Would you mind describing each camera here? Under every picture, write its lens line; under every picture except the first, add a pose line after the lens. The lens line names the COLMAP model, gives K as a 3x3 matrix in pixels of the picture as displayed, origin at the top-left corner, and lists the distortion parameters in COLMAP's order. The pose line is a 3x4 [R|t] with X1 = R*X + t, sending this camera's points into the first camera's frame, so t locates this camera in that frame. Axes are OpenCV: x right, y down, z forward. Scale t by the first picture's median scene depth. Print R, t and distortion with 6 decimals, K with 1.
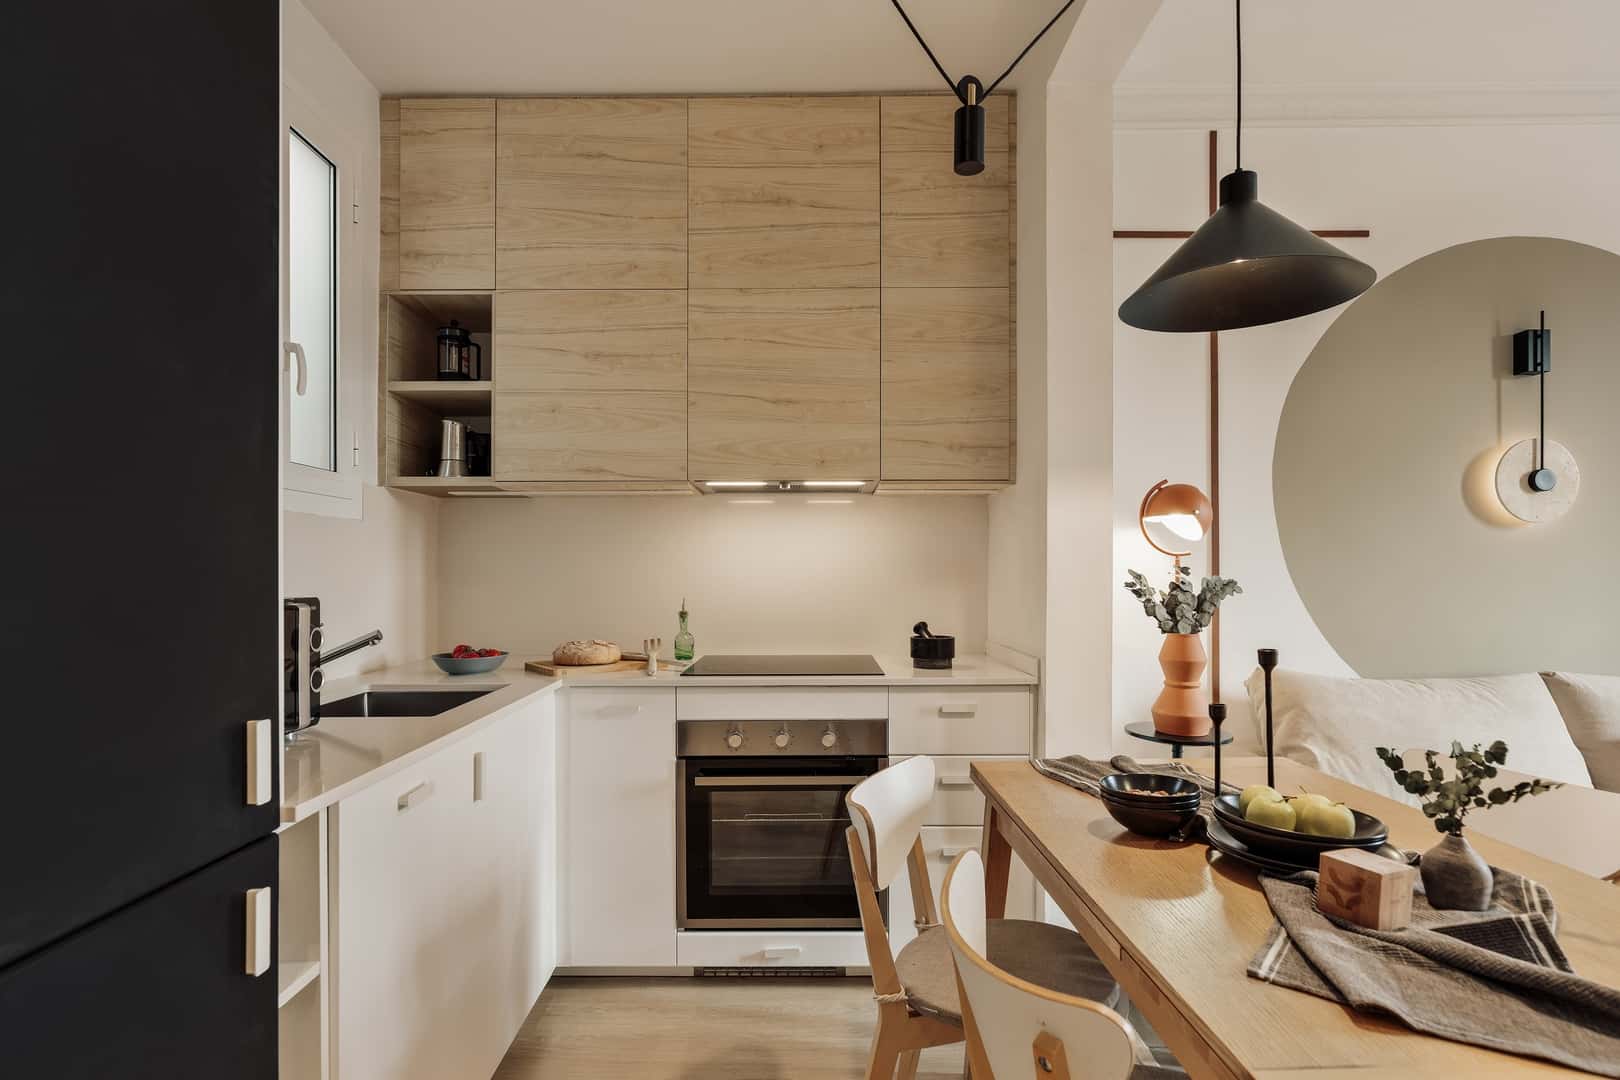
lens RADIAL K [[806.7, 0, 789.4], [0, 806.7, 569.0], [0, 0, 1]] dist [-0.003877, -0.001216]
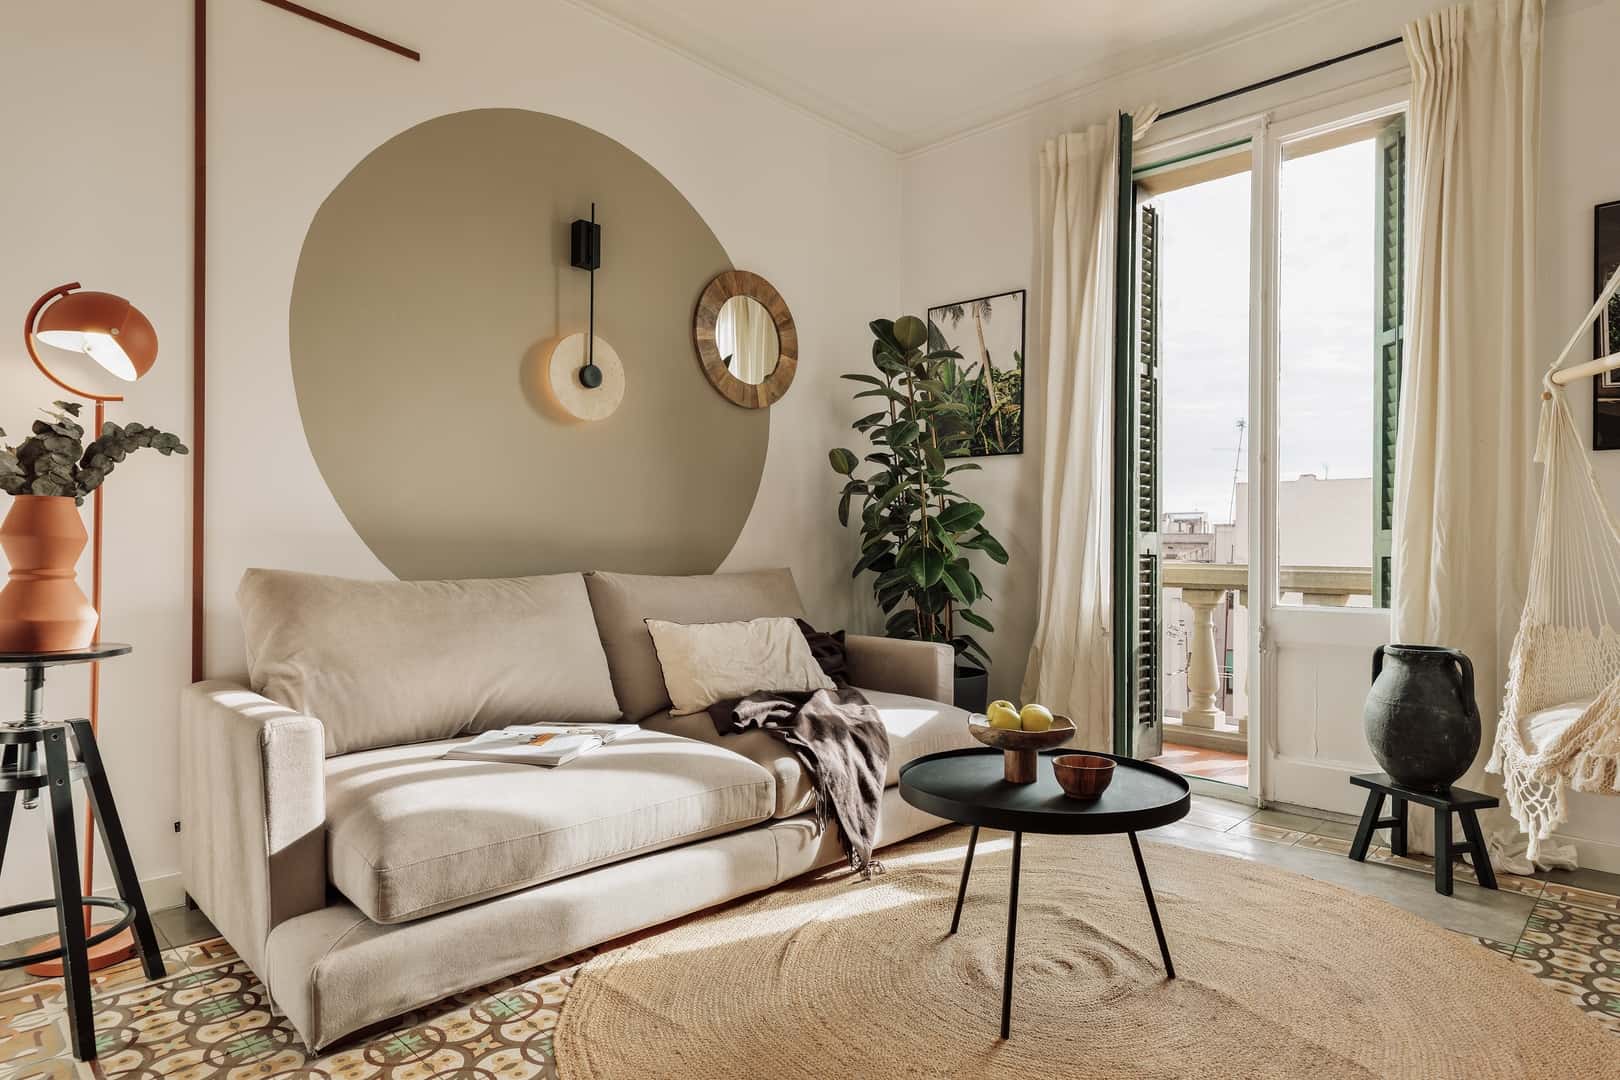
lens RADIAL K [[920.0, 0, 809.6], [0, 920.0, 546.8], [0, 0, 1]] dist [-0.002845, -0.000262]
pose [[0.691209, 0.008677, 0.722603, 0.359547], [-0.009052, 0.999953, -0.003349, 0.110750], [-0.722598, -0.004226, 0.691256, 0.041027]]
